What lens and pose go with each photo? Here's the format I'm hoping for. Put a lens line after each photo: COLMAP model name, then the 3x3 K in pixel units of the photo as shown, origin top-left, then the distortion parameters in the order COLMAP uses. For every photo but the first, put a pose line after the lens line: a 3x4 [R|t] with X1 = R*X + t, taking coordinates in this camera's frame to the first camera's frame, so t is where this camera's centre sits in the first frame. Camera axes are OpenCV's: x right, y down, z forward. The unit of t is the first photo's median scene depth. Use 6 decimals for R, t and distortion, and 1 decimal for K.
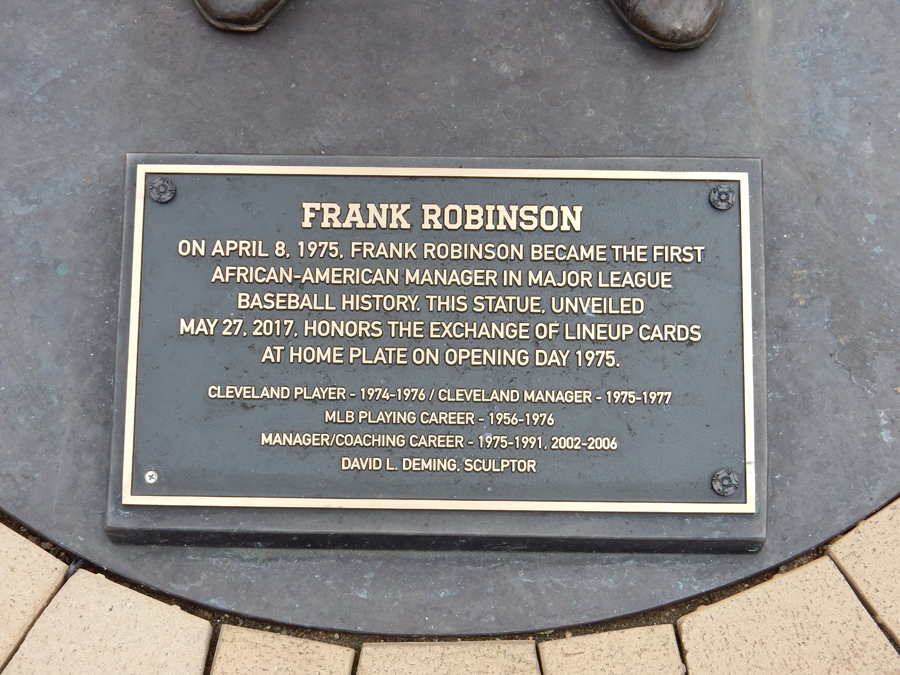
lens RADIAL K [[1561.0, 0, 447.1], [0, 1561.0, 337.5], [0, 0, 1]] dist [-0.046806, 0.000000]
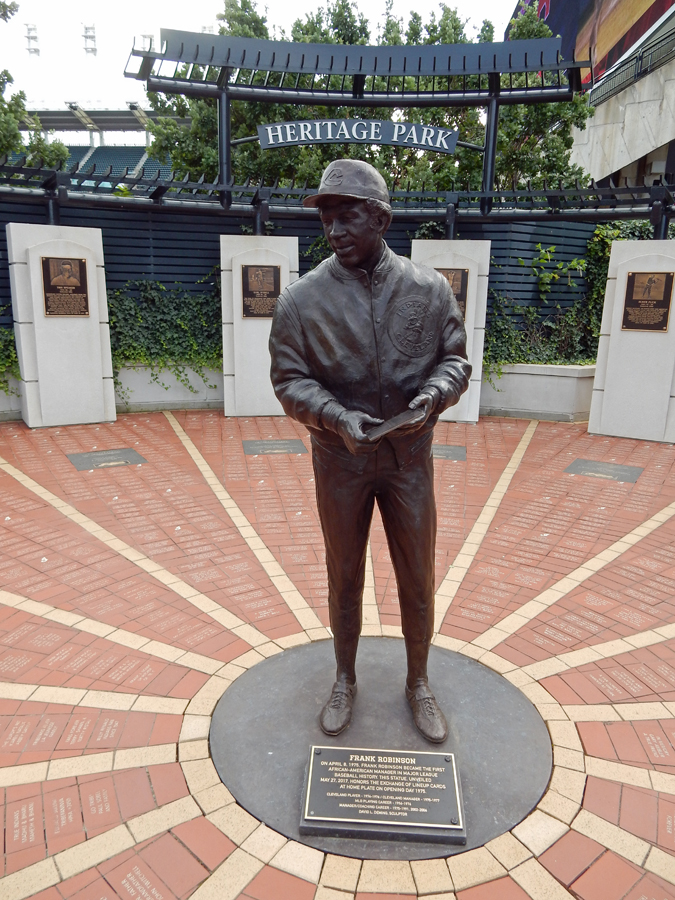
lens RADIAL K [[649.7, 0, 337.5], [0, 649.7, 450.3], [0, 0, 1]] dist [-0.013629, 0.012054]
pose [[0.998940, 0.022755, -0.040025, -0.076198], [-0.045831, 0.574334, -0.817337, 0.905708], [0.004389, 0.818304, 0.574768, -0.730034]]
